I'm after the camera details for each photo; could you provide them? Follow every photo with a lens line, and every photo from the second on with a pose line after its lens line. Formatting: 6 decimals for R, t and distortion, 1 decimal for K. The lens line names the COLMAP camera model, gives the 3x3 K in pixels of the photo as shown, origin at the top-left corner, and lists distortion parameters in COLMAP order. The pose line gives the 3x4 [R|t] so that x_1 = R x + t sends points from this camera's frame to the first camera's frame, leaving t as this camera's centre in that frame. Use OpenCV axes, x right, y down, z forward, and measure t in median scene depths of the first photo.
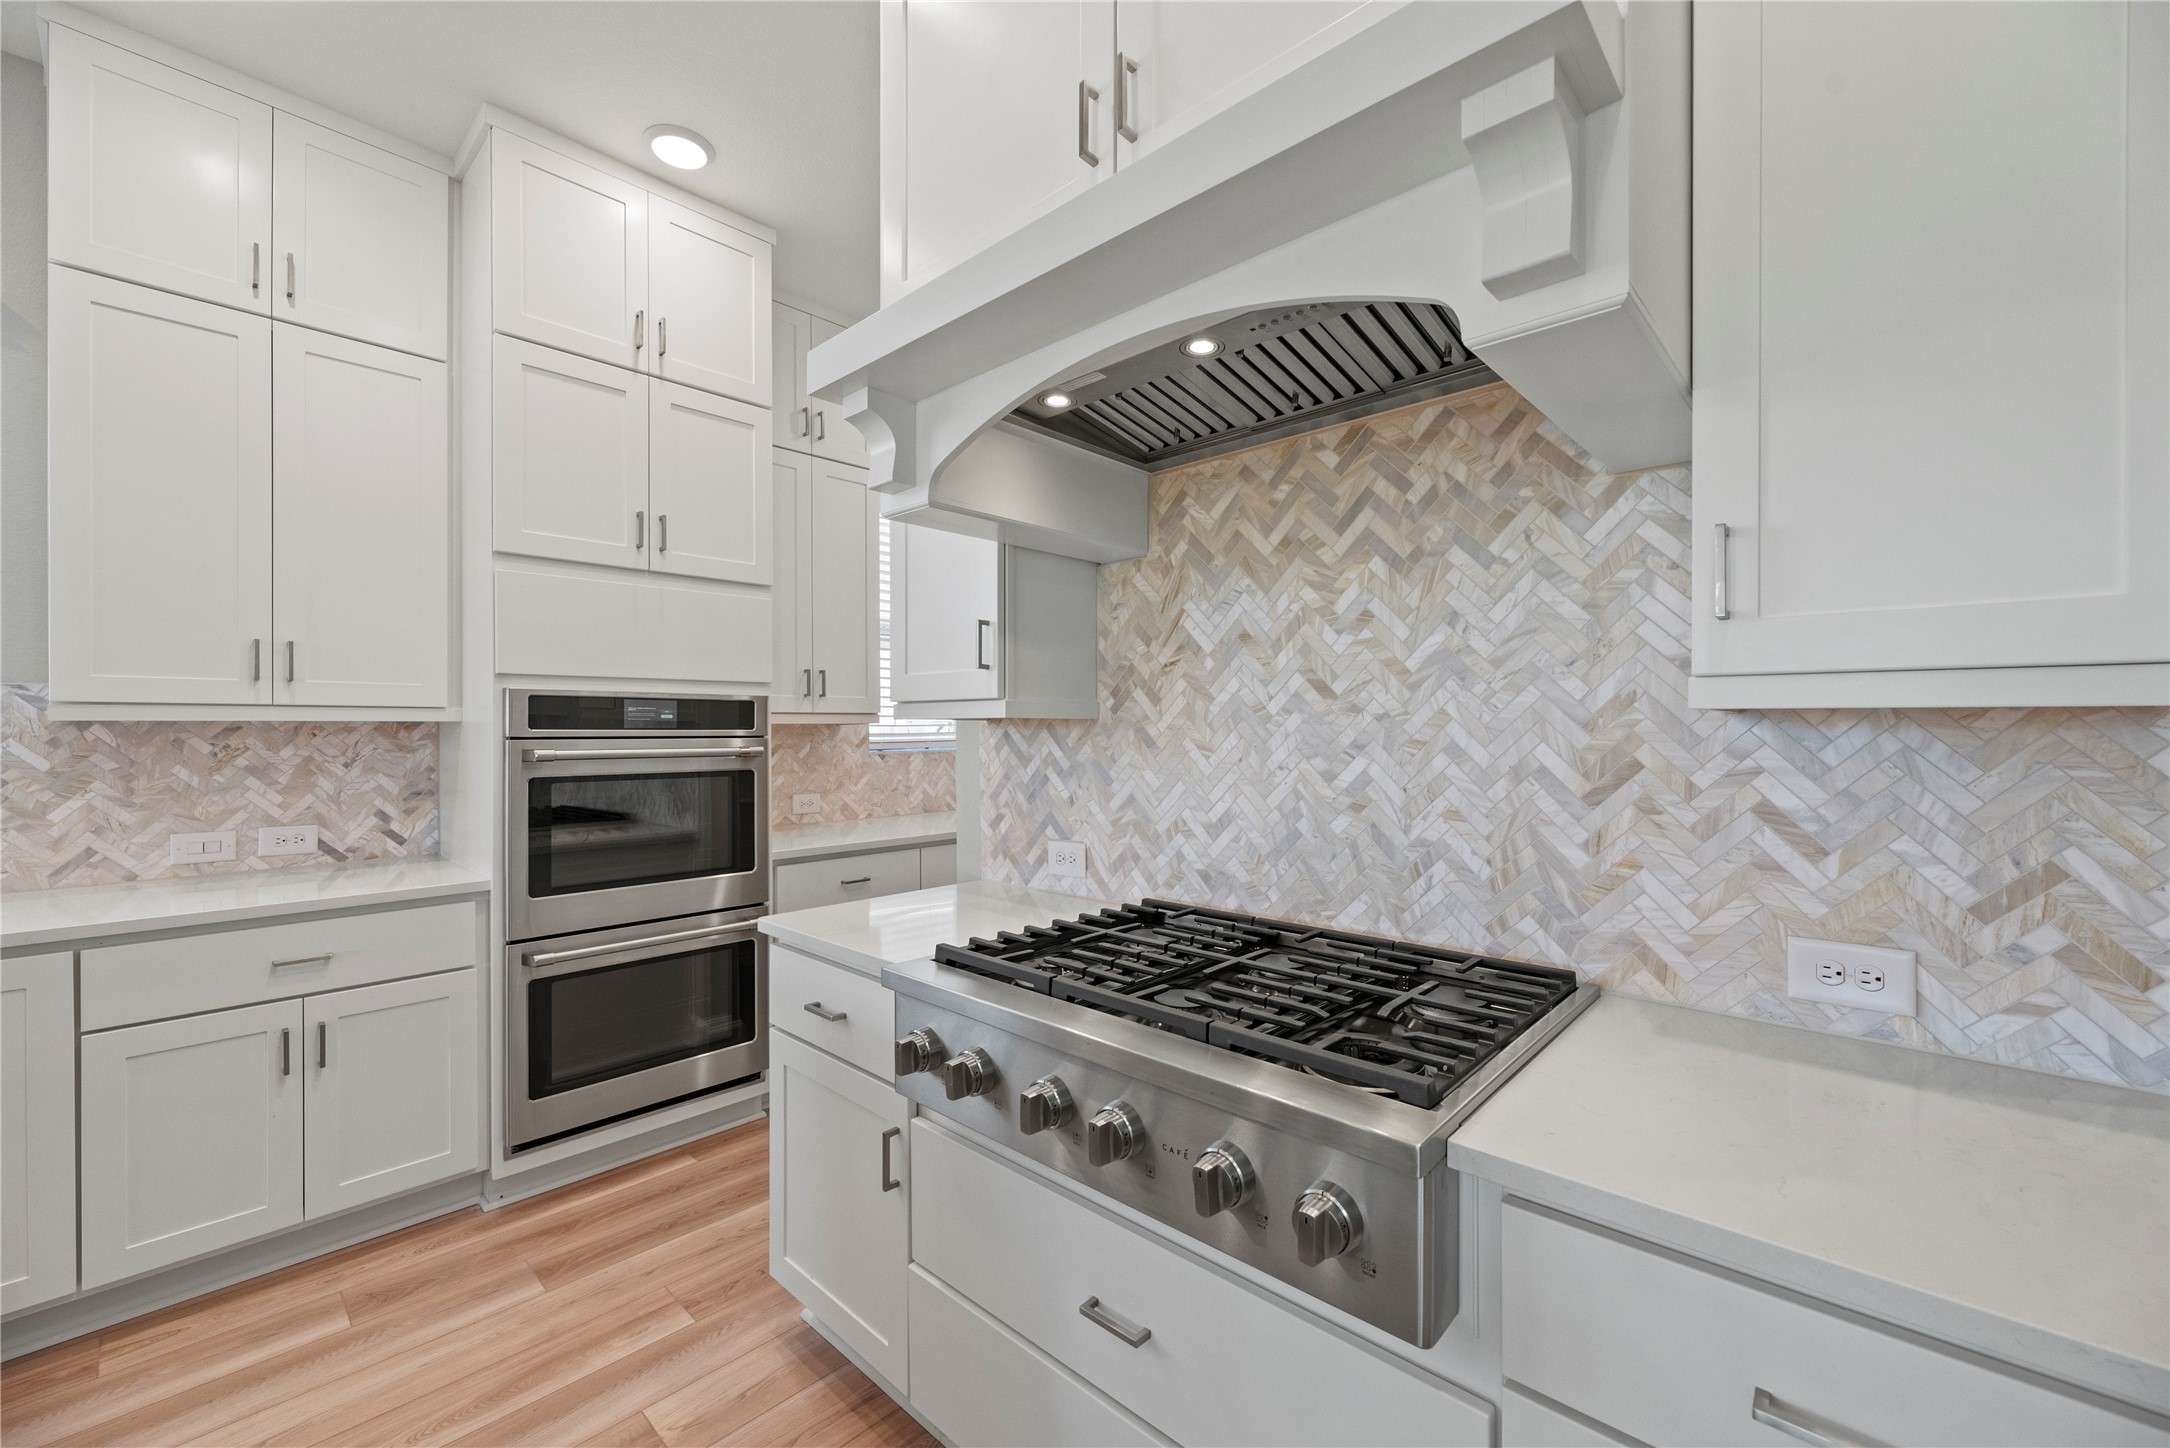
lens RADIAL K [[860.9, 0, 1099.2], [0, 860.9, 729.5], [0, 0, 1]] dist [-0.000112, -0.000083]
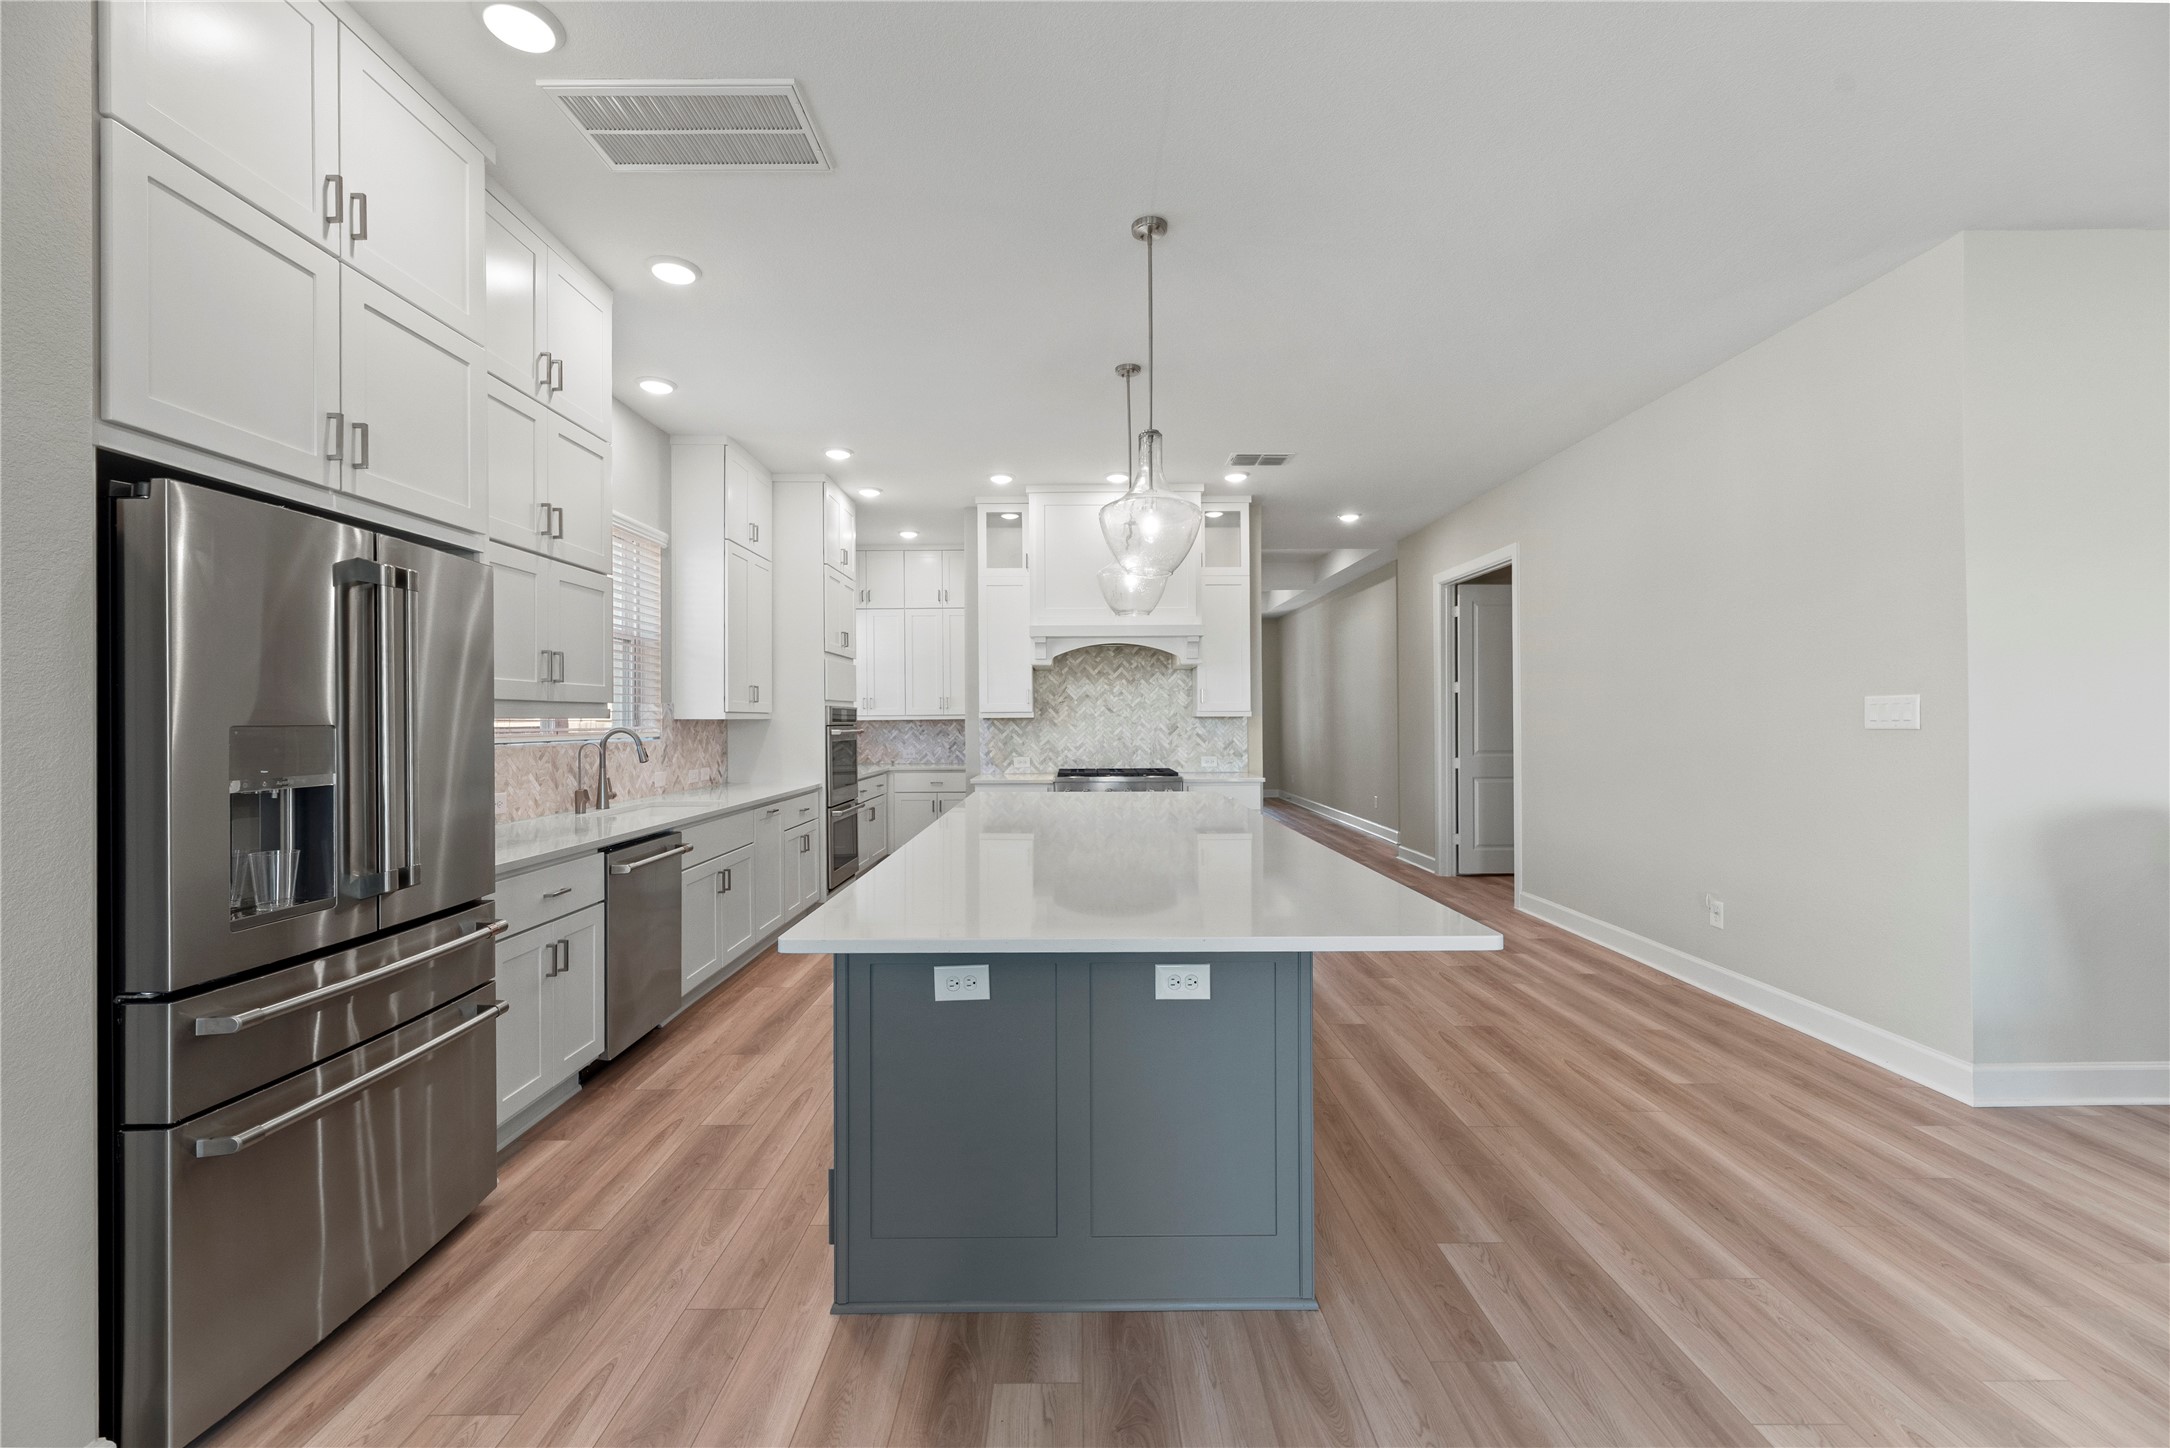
lens RADIAL K [[867.1, 0, 1078.0], [0, 867.1, 715.9], [0, 0, 1]] dist [0.001122, -0.000007]
pose [[0.740326, -0.000462, 0.672248, -2.418147], [0.008362, 0.999929, -0.008521, 0.011498], [-0.672196, 0.011930, 0.740277, -1.783172]]
